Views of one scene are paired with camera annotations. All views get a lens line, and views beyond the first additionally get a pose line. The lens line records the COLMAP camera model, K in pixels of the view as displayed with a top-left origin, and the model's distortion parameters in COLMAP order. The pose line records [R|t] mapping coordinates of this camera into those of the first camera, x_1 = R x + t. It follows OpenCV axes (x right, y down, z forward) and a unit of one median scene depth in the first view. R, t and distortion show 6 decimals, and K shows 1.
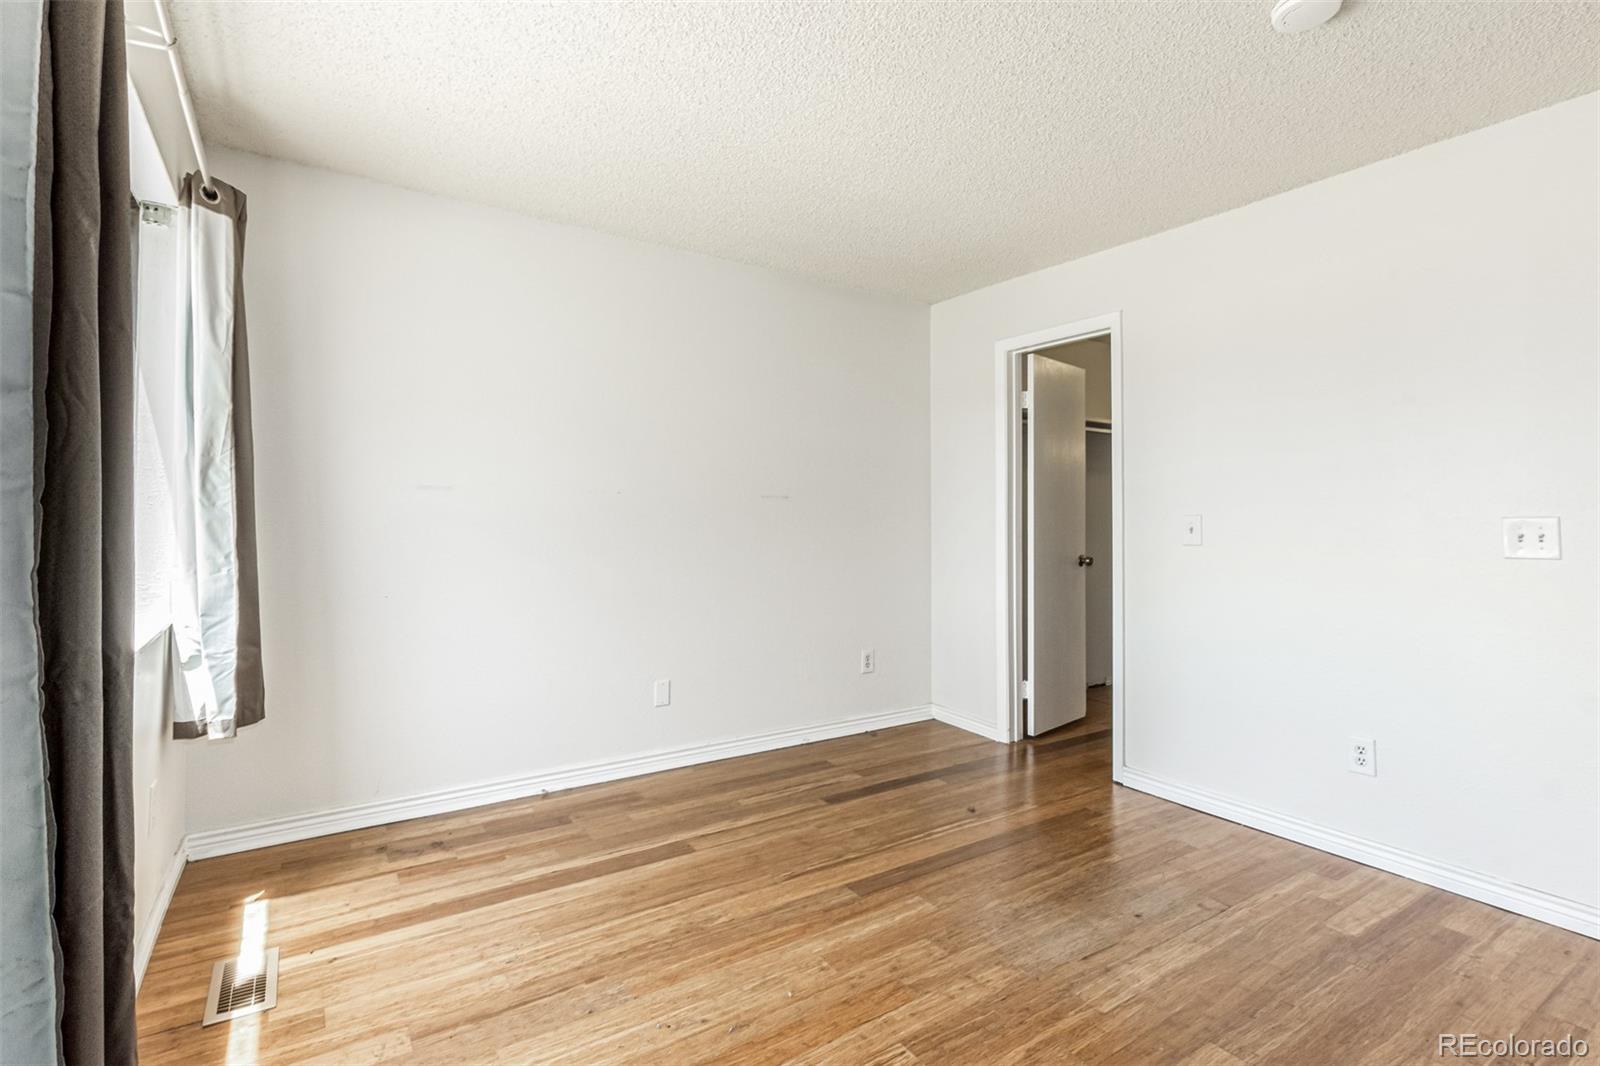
lens RADIAL K [[745.7, 0, 801.4], [0, 745.7, 508.6], [0, 0, 1]] dist [0.000923, -0.000049]
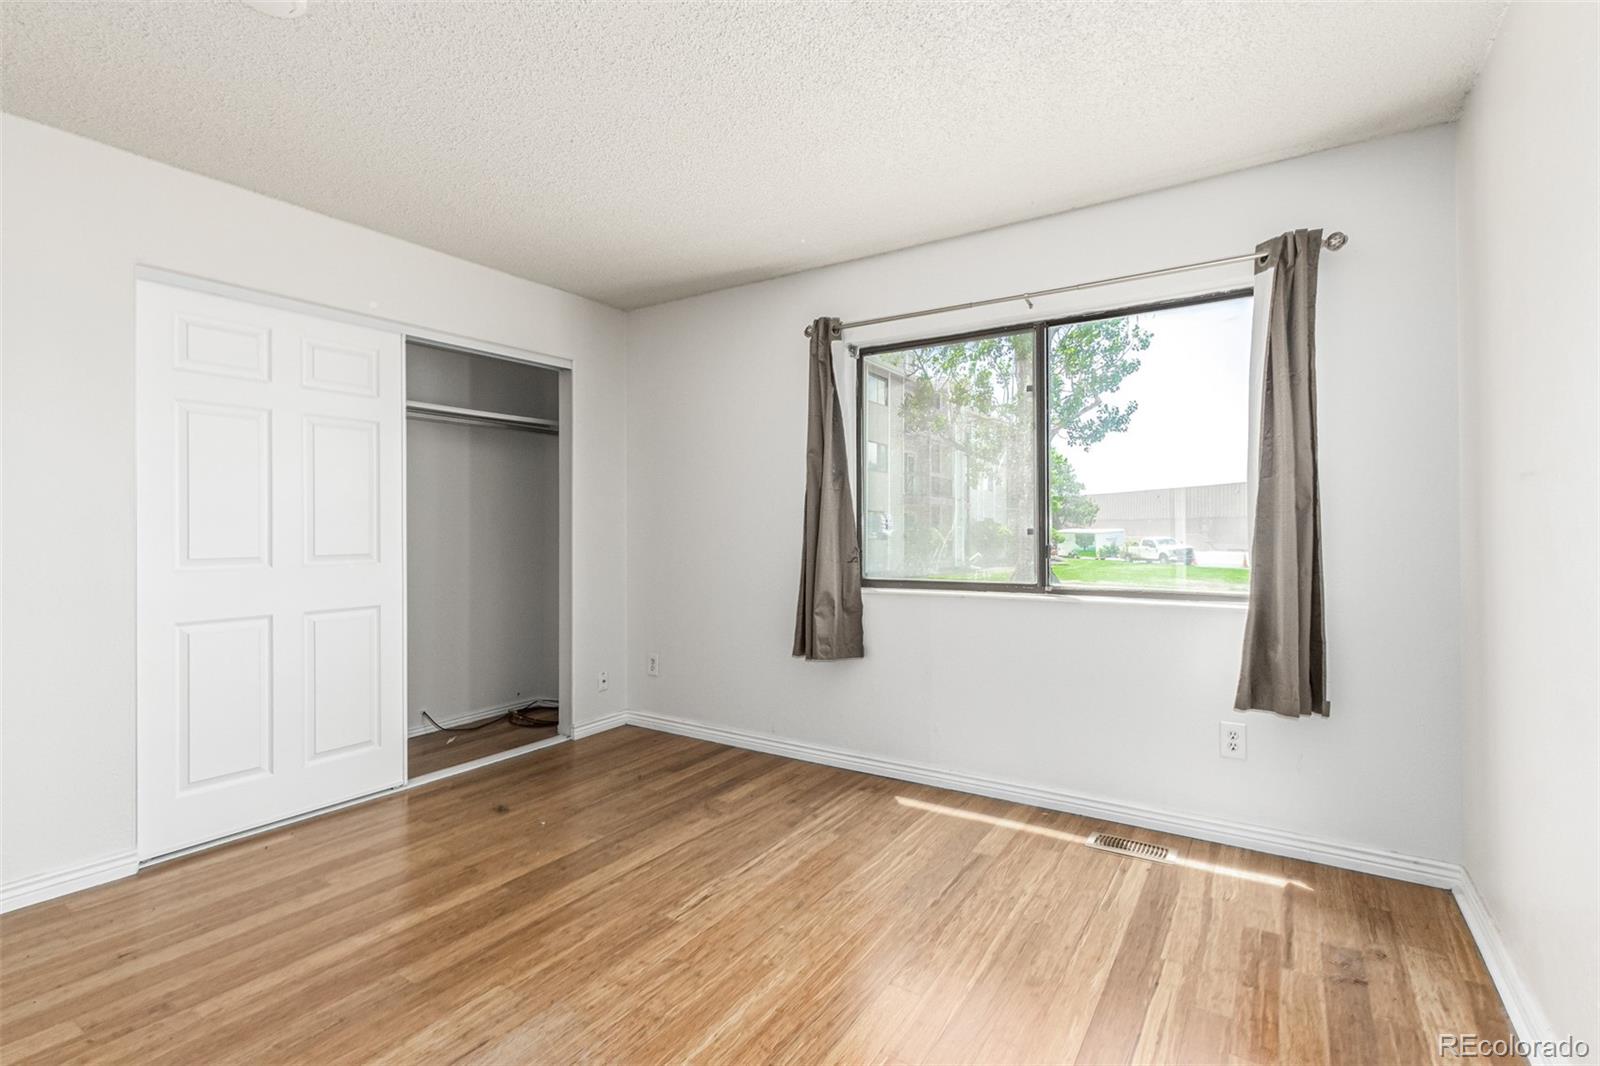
lens RADIAL K [[735.7, 0, 808.5], [0, 735.7, 524.9], [0, 0, 1]] dist [0.002851, 0.000064]
pose [[-0.914186, -0.004116, -0.405274, 0.299297], [0.003965, 0.999810, -0.019098, 0.023194], [0.405276, -0.019066, -0.913996, 1.504695]]
